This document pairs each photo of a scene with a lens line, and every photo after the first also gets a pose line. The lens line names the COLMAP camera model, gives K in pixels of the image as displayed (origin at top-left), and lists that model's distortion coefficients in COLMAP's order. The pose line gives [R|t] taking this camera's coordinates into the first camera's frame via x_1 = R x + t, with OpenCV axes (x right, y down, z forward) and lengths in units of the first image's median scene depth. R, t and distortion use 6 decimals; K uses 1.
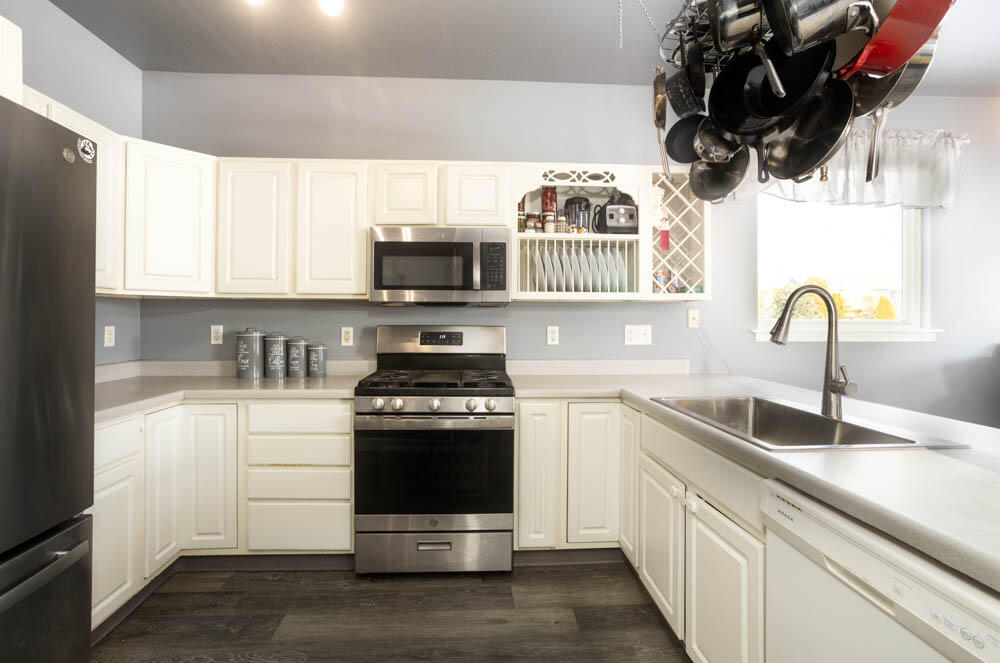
lens RADIAL K [[485.1, 0, 490.9], [0, 485.1, 315.6], [0, 0, 1]] dist [-0.039758, 0.026157]
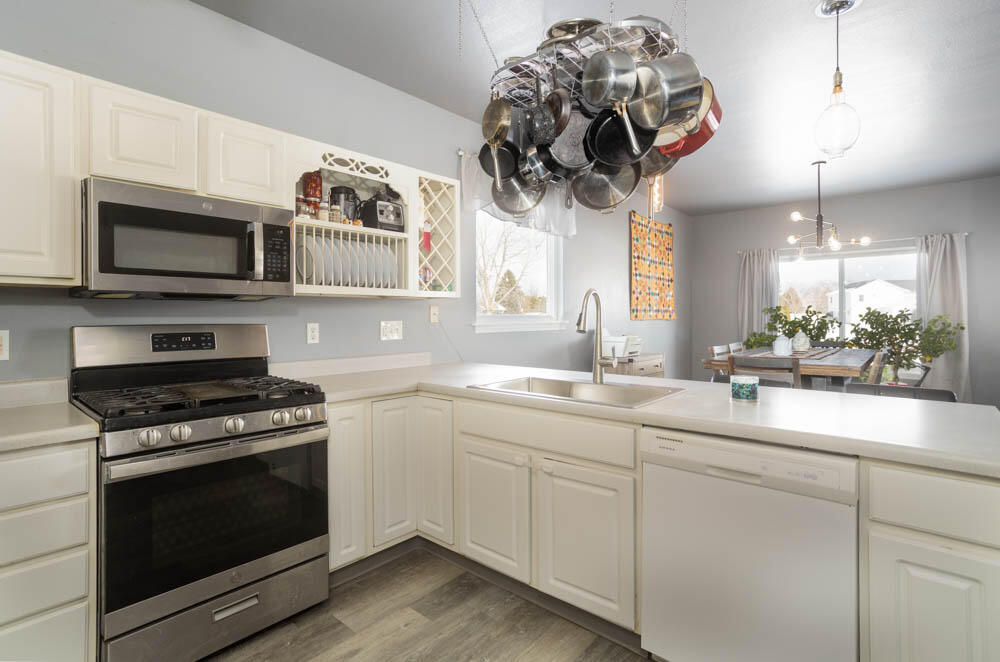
lens RADIAL K [[485.1, 0, 490.9], [0, 485.1, 315.1], [0, 0, 1]] dist [-0.039758, 0.026157]
pose [[0.705115, -0.005488, 0.709072, -0.309432], [0.002144, 0.999982, 0.005608, 0.002380], [-0.709090, -0.002434, 0.705114, 0.137457]]
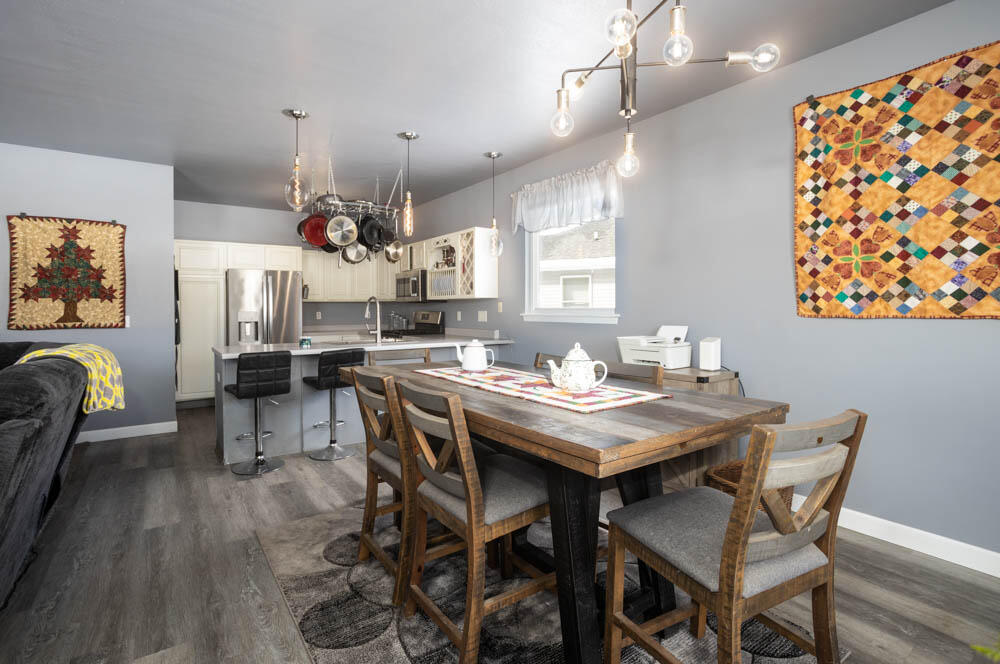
lens RADIAL K [[485.1, 0, 490.9], [0, 485.1, 316.1], [0, 0, 1]] dist [-0.039758, 0.026157]
pose [[0.531825, 0.006693, -0.846828, 2.140147], [0.010123, 0.999847, 0.014260, 0.014078], [0.846794, -0.016156, 0.531676, 0.029434]]
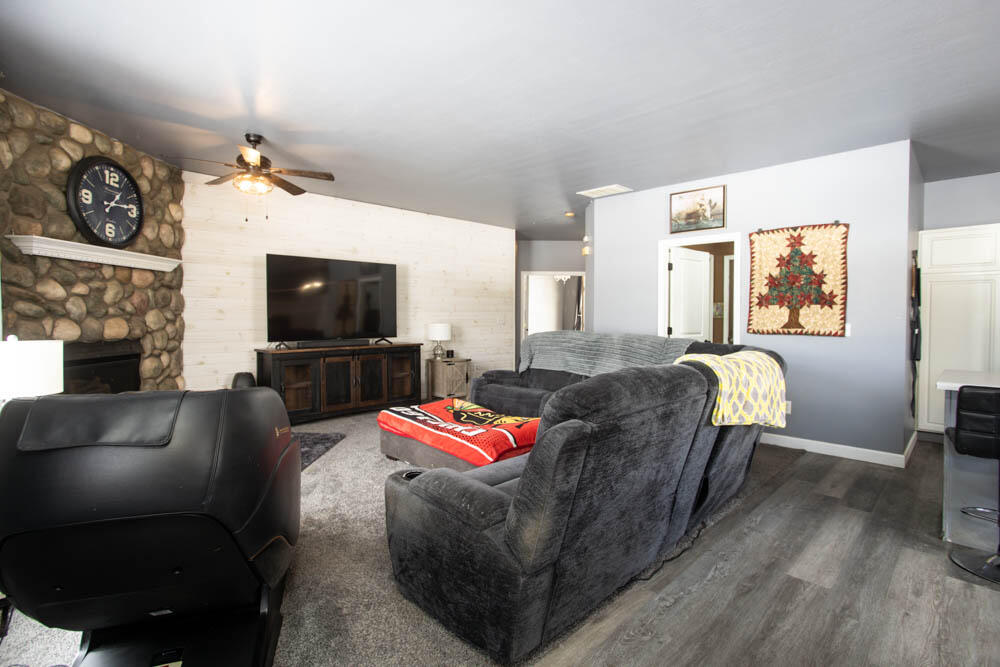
lens RADIAL K [[486.1, 0, 495.8], [0, 486.1, 317.2], [0, 0, 1]] dist [-0.042742, 0.032586]
pose [[-0.734672, -0.004667, -0.678406, 1.886140], [-0.006744, 0.999977, 0.000424, 0.010605], [0.678389, 0.004886, -0.734687, 0.208080]]
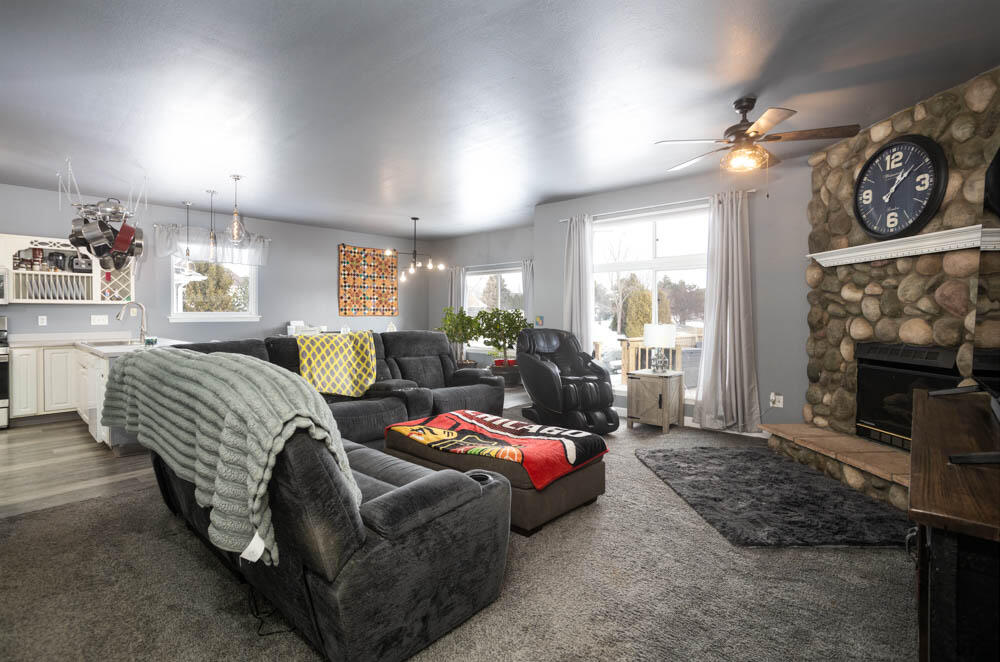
lens RADIAL K [[485.1, 0, 490.9], [0, 485.1, 315.1], [0, 0, 1]] dist [-0.039758, 0.026157]
pose [[0.719832, -0.007978, 0.694103, 0.102465], [0.000842, 0.999943, 0.010619, -0.001490], [-0.694148, -0.007059, 0.719798, -1.809205]]
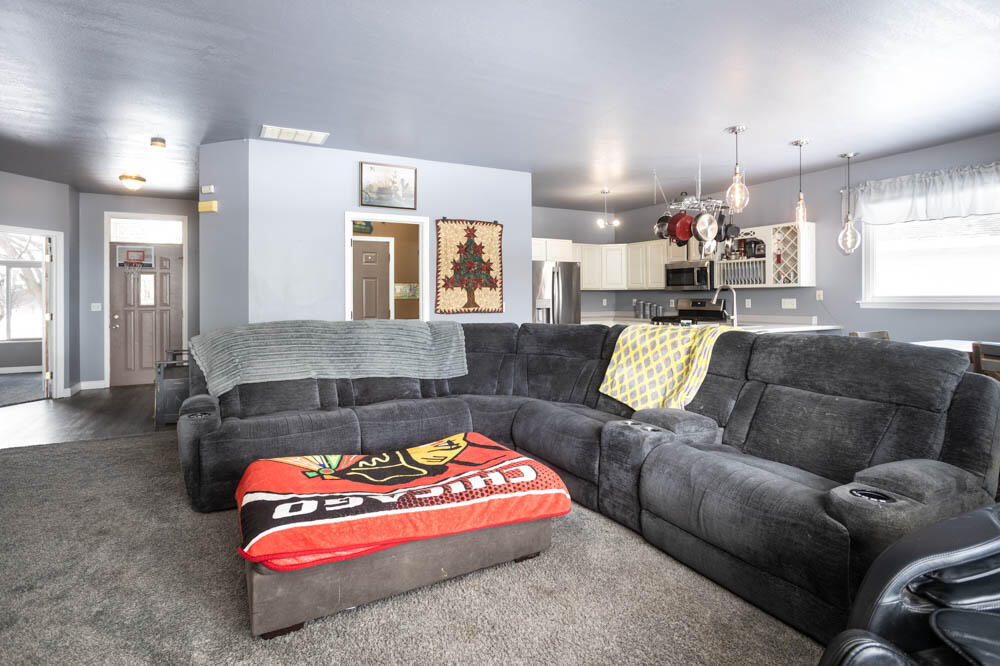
lens RADIAL K [[499.7, 0, 472.0], [0, 499.7, 298.2], [0, 0, 1]] dist [-0.036419, 0.000501]
pose [[0.392376, -0.005134, -0.919791, 1.854762], [0.009474, 0.999954, -0.001539, 0.008809], [0.919756, -0.008110, 0.392406, -1.121957]]
